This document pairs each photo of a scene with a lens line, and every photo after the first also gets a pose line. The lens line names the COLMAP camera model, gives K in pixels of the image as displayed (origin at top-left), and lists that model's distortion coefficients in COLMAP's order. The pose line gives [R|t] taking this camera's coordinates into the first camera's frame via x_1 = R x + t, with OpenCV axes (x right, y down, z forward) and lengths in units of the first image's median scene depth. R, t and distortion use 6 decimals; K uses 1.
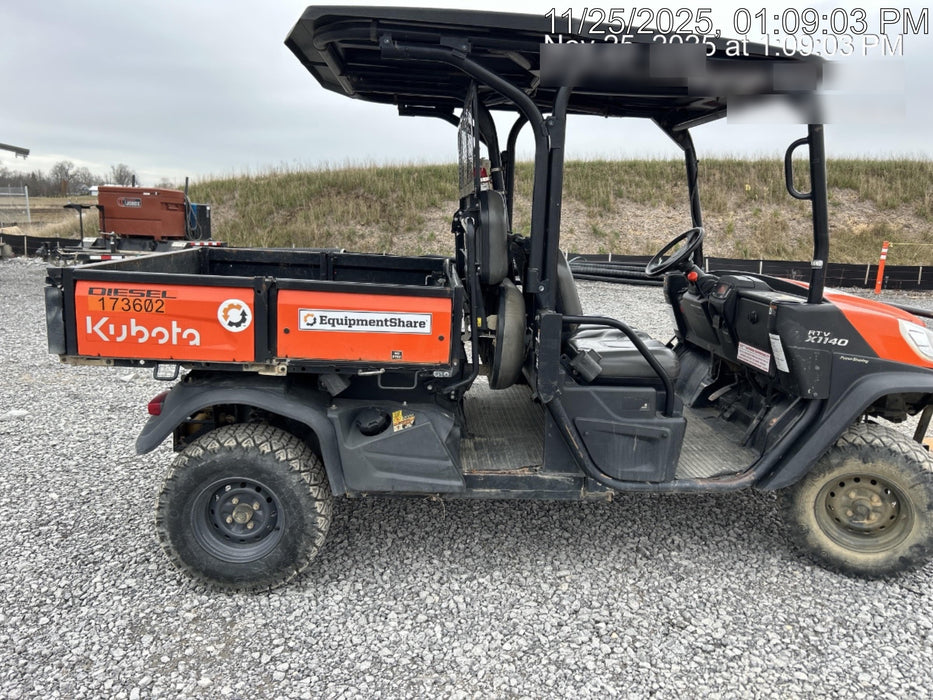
lens RADIAL K [[711.3, 0, 466.5], [0, 711.3, 350.0], [0, 0, 1]] dist [0.036283, -0.040115]
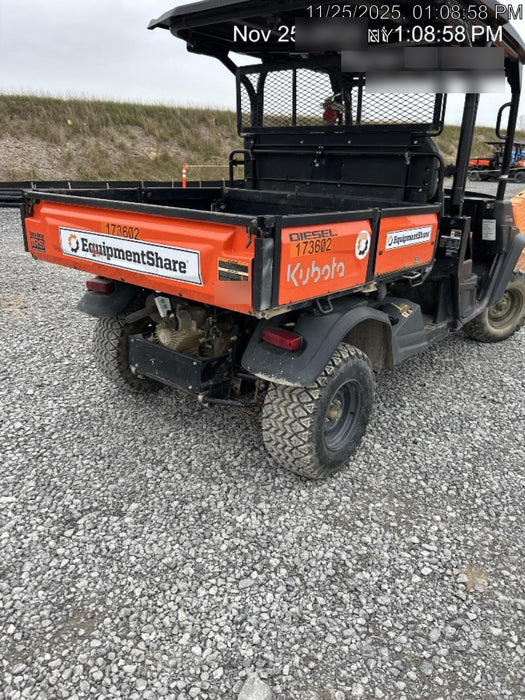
lens RADIAL K [[533.7, 0, 257.8], [0, 533.7, 360.1], [0, 0, 1]] dist [0.036283, -0.040115]
pose [[0.689482, -0.270421, 0.671927, -0.894742], [0.135283, 0.959444, 0.247317, -0.088785], [-0.711557, -0.079620, 0.698103, 0.417161]]
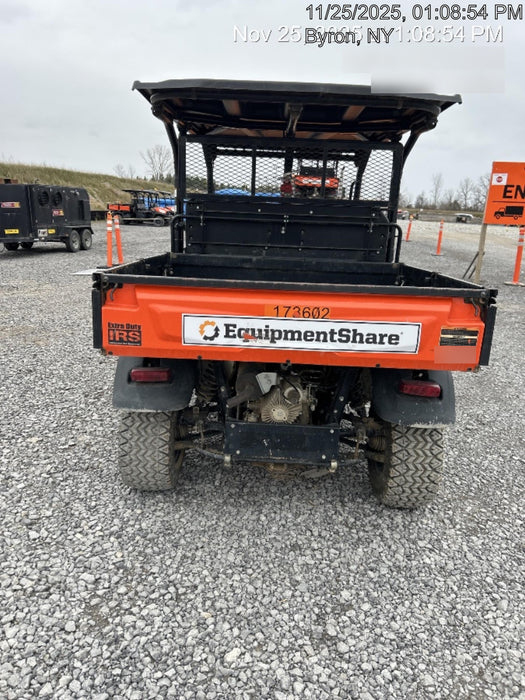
lens RADIAL K [[529.5, 0, 262.5], [0, 529.5, 350.0], [0, 0, 1]] dist [0.021865, -0.010216]
pose [[0.074054, -0.275408, 0.958471, -1.162691], [0.151244, 0.953094, 0.262178, -0.241529], [-0.985719, 0.125547, 0.112234, 1.041421]]
